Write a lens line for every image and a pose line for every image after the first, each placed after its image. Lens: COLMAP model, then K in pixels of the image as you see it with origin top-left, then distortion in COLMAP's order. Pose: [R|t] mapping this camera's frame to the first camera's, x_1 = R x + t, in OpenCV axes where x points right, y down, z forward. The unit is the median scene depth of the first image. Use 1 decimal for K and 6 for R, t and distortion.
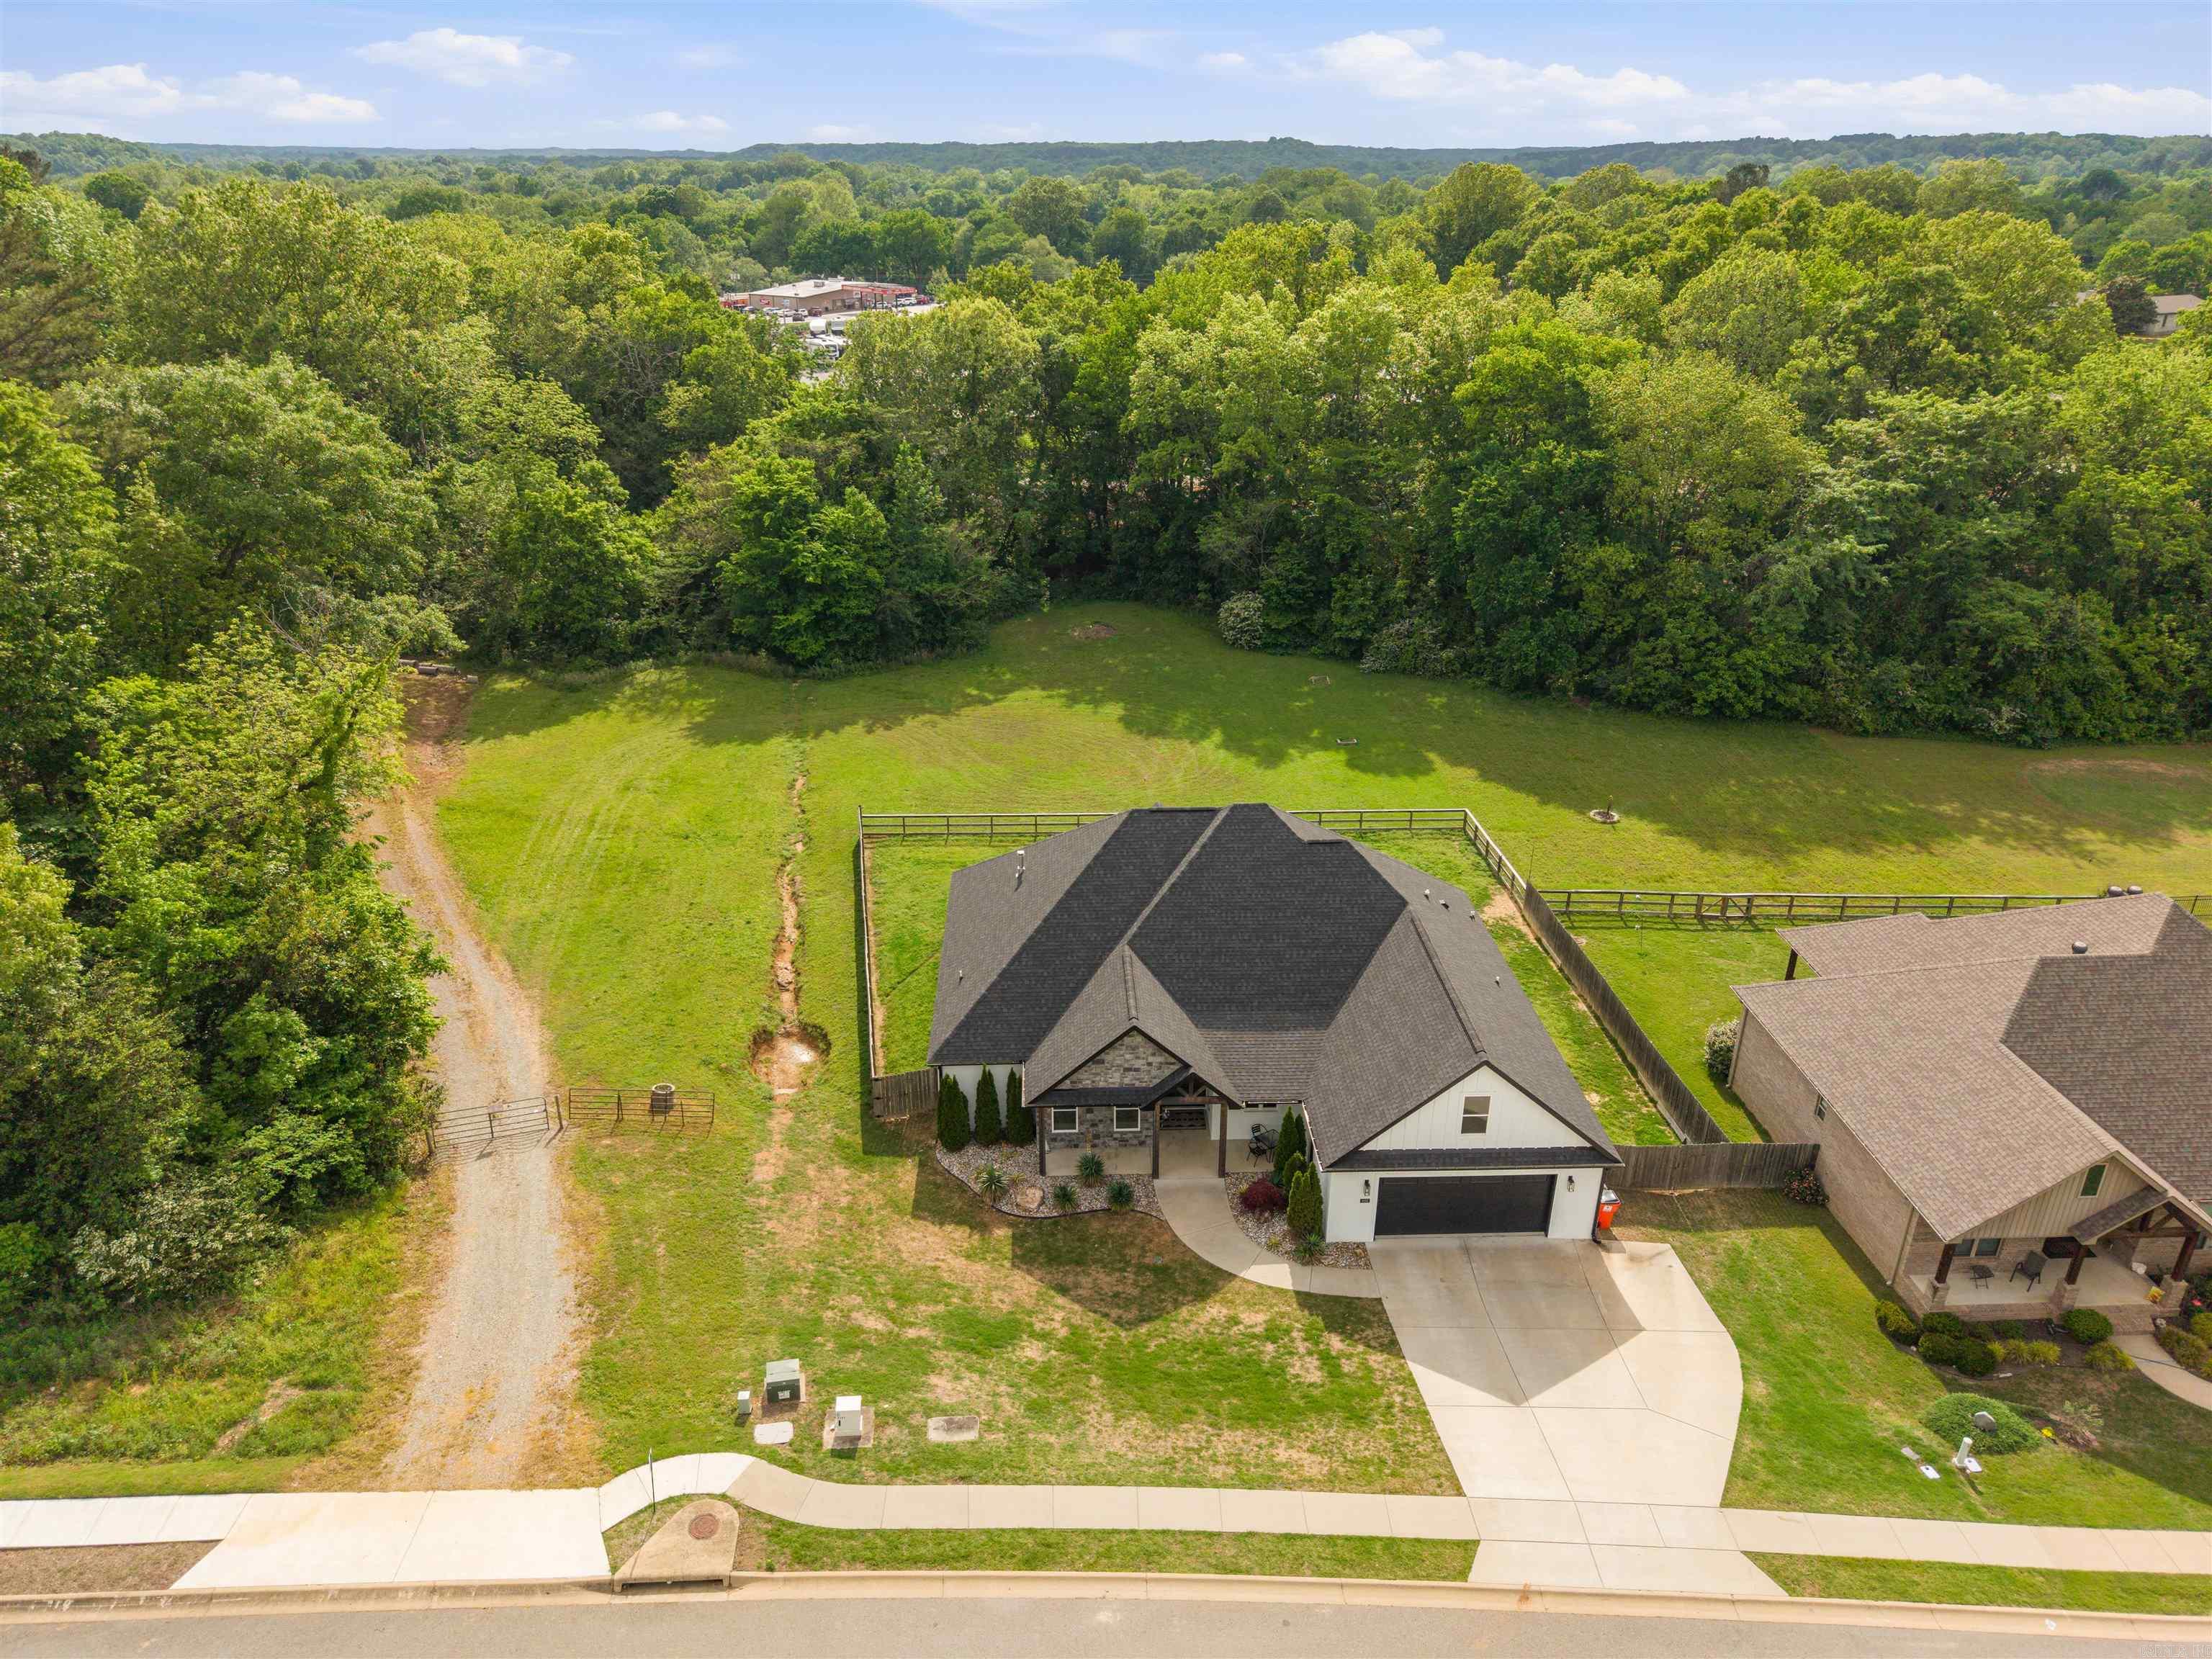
lens RADIAL K [[1617.1, 0, 1106.0], [0, 1617.1, 829.5], [0, 0, 1]] dist [0.034187, -0.005891]
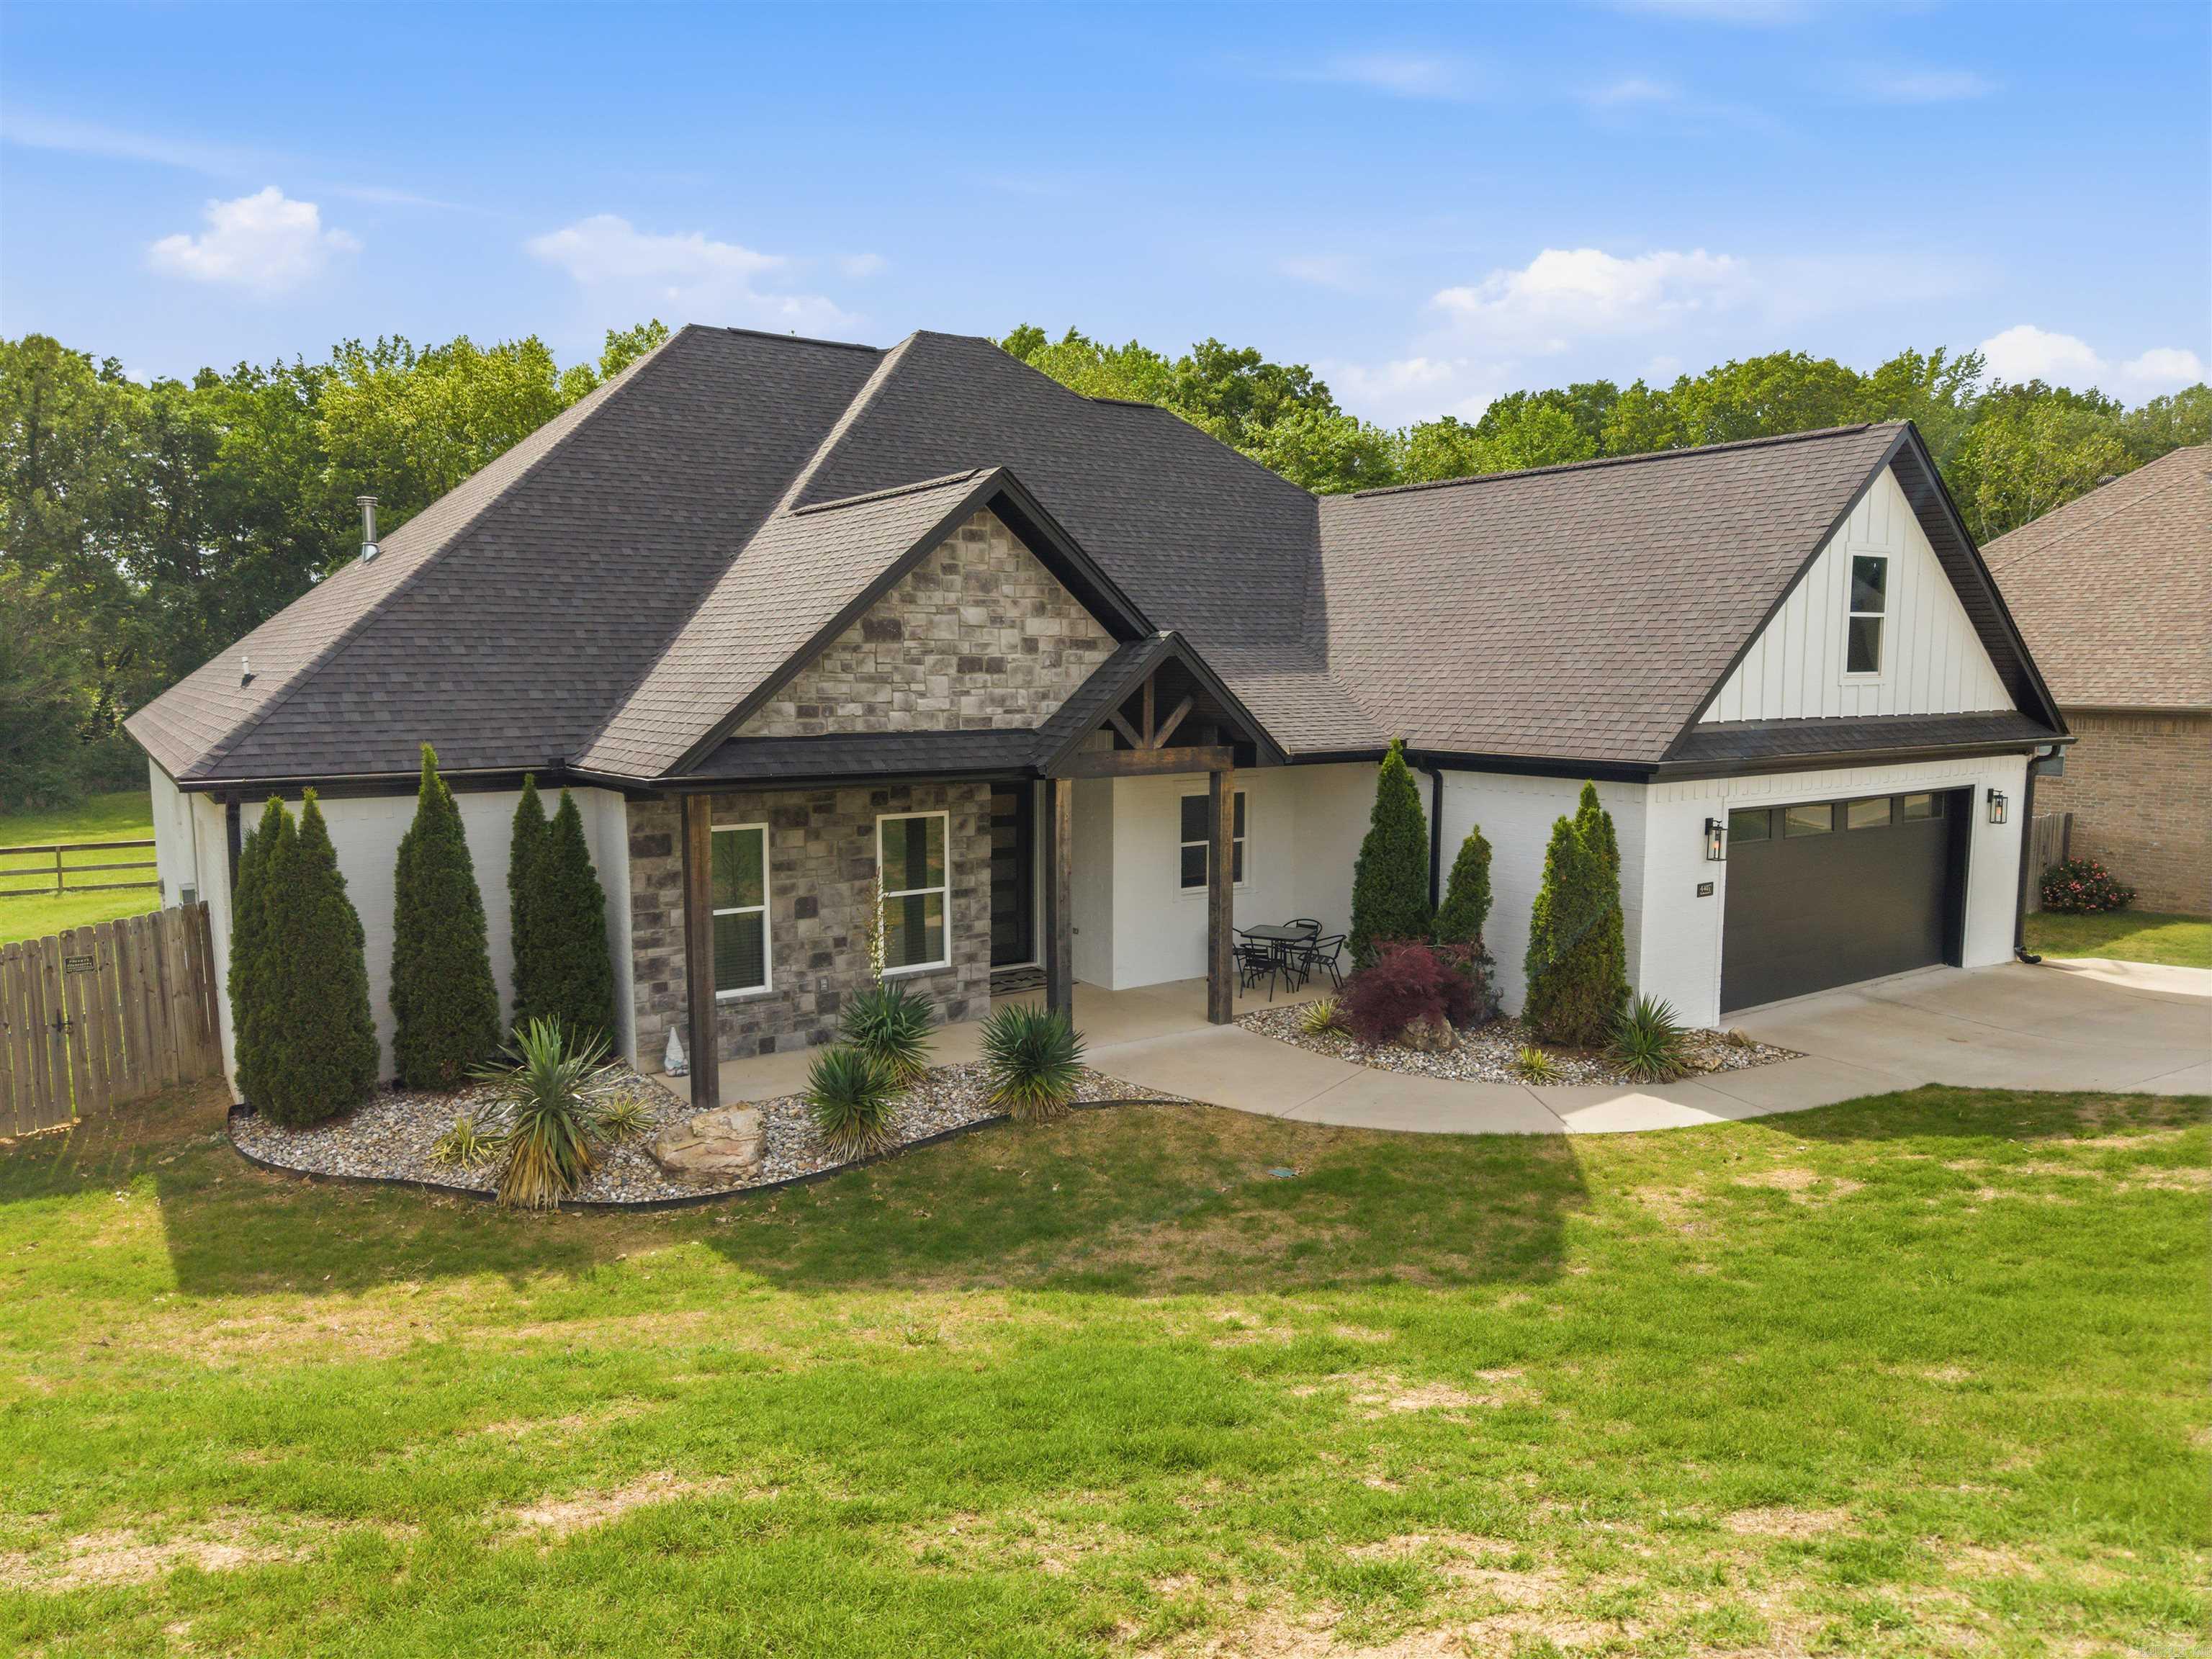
lens RADIAL K [[1508.3, 0, 1161.5], [0, 1508.3, 828.9], [0, 0, 1]] dist [0.001630, -0.000455]
pose [[0.825815, -0.058619, 0.560886, -0.119952], [0.238840, 0.937335, -0.253691, 0.257880], [-0.510867, 0.343463, 0.788066, 0.752500]]
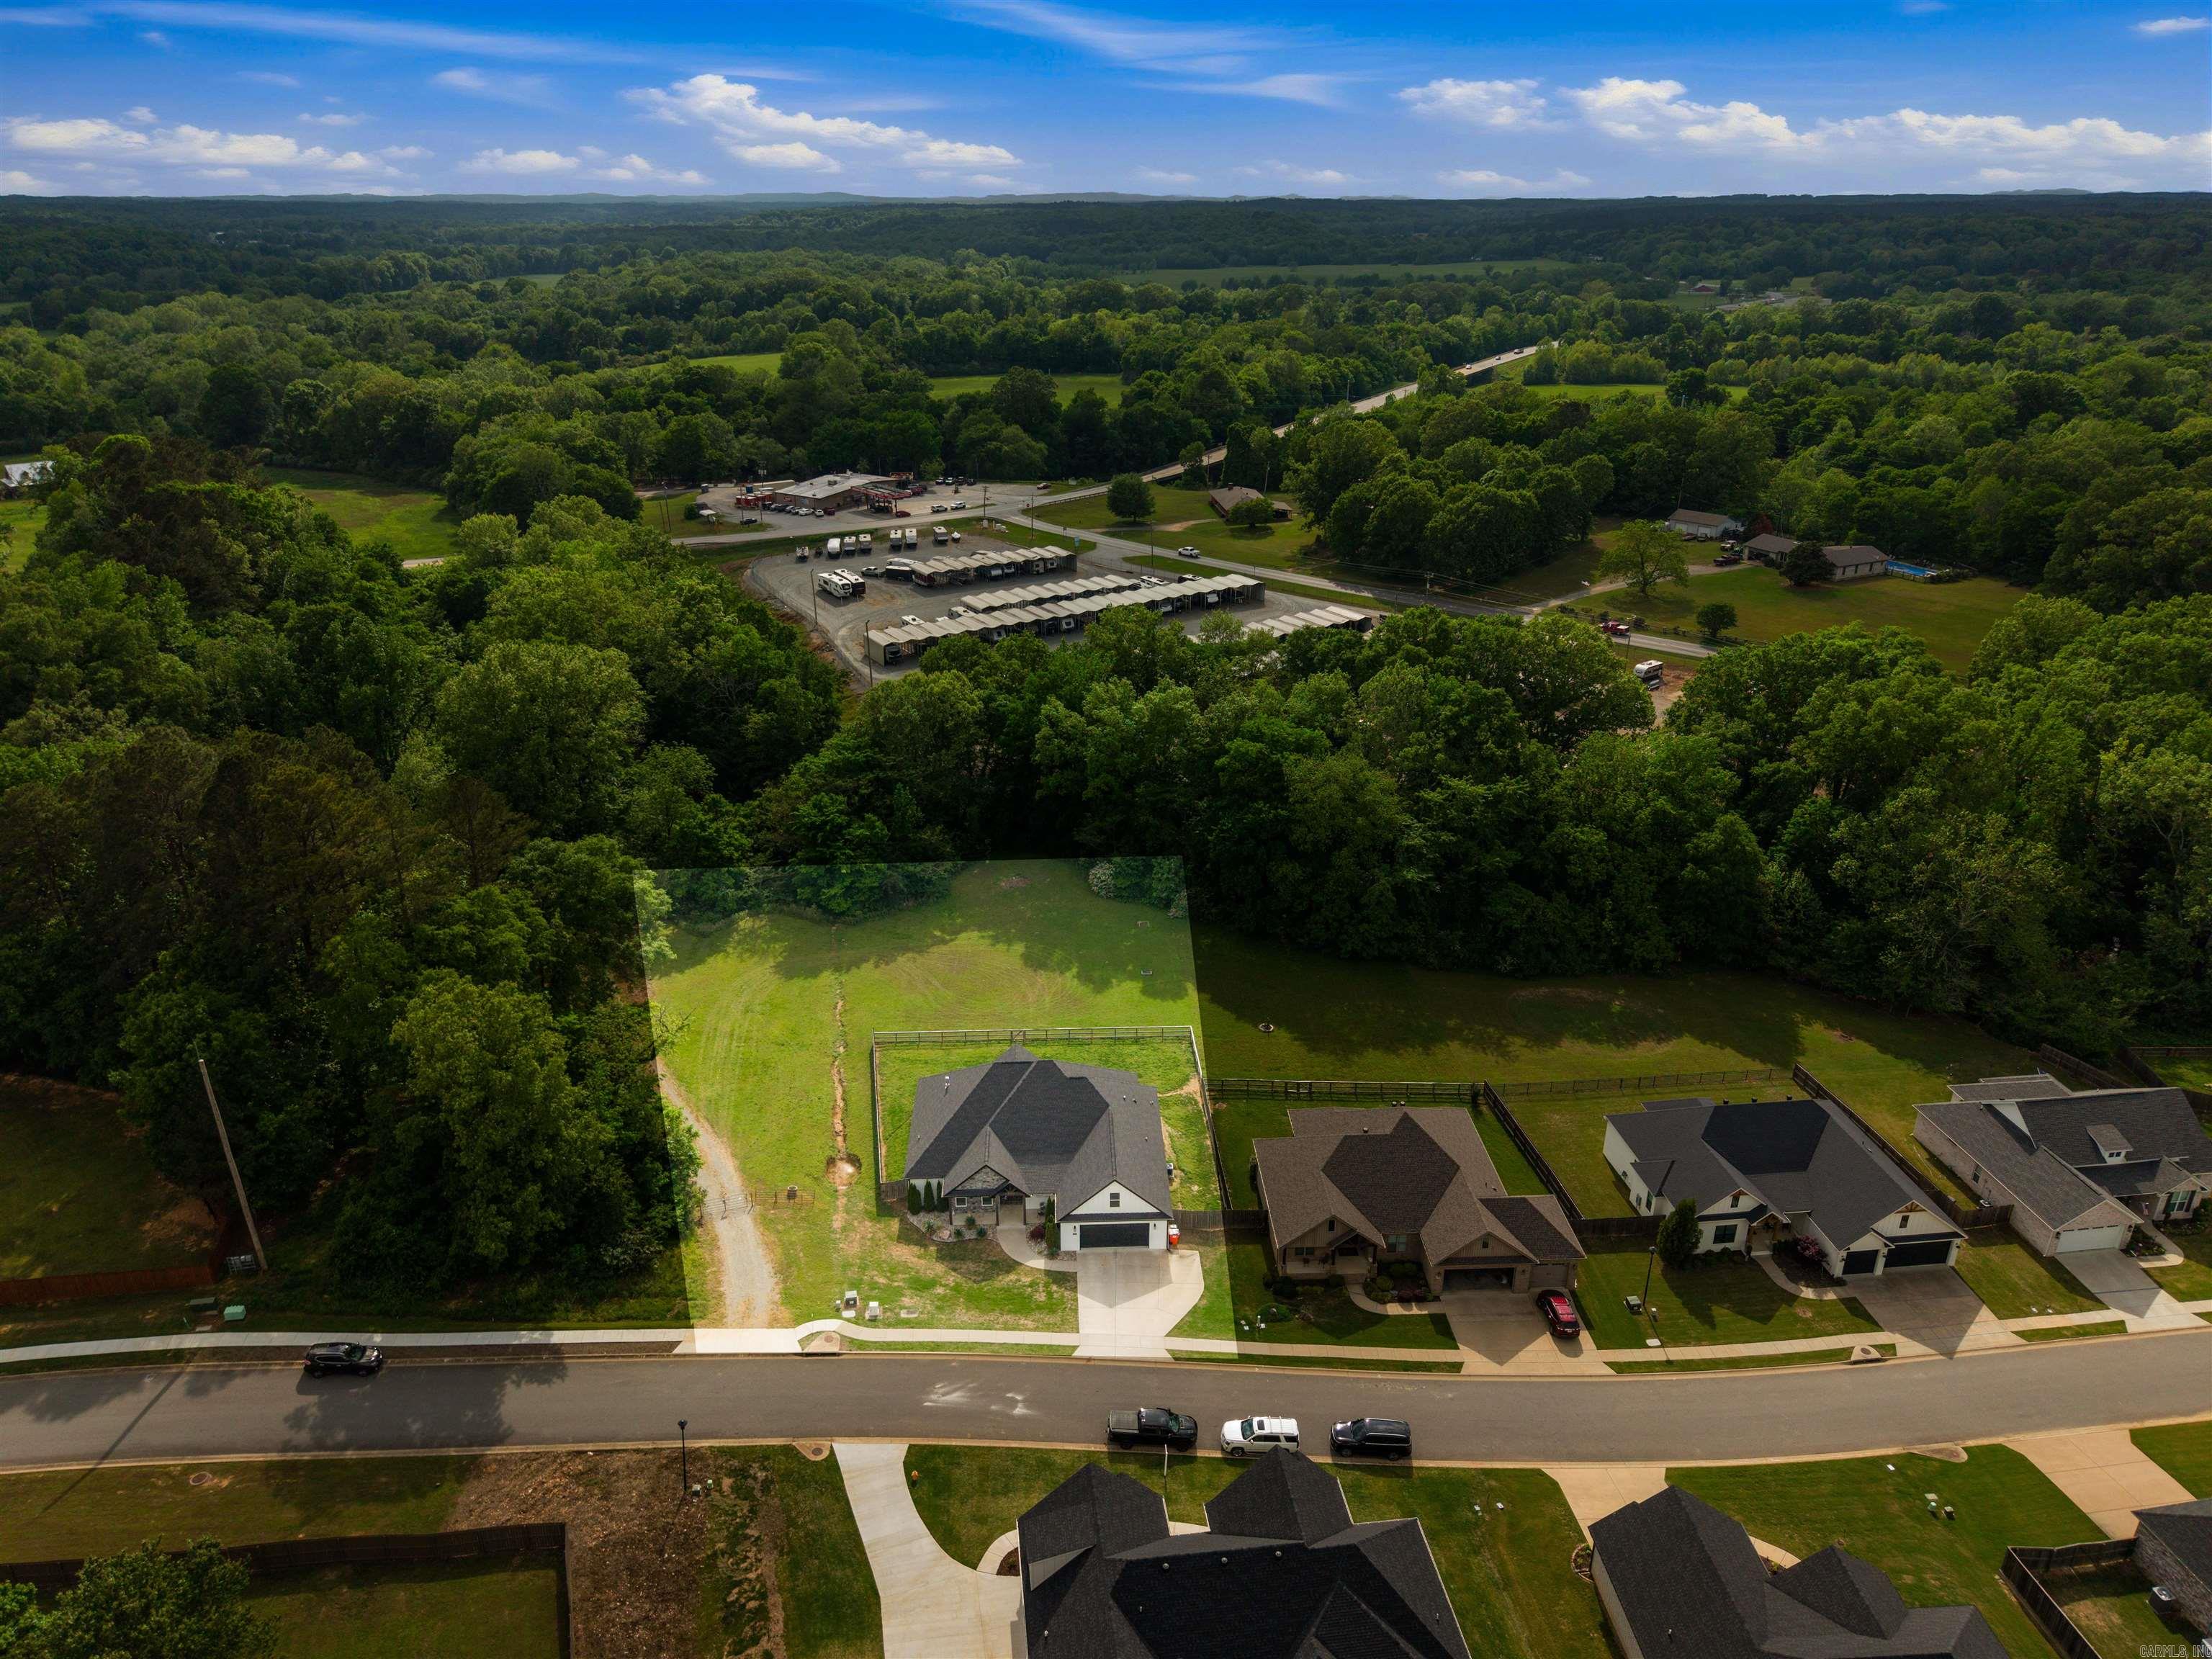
lens RADIAL K [[1579.1, 0, 1106.0], [0, 1579.1, 829.5], [0, 0, 1]] dist [0.055620, -0.003633]
pose [[0.999992, -0.002221, 0.003451, 0.191997], [0.002313, 0.999639, -0.026780, -0.324071], [-0.003390, 0.026788, 0.999635, -1.435868]]
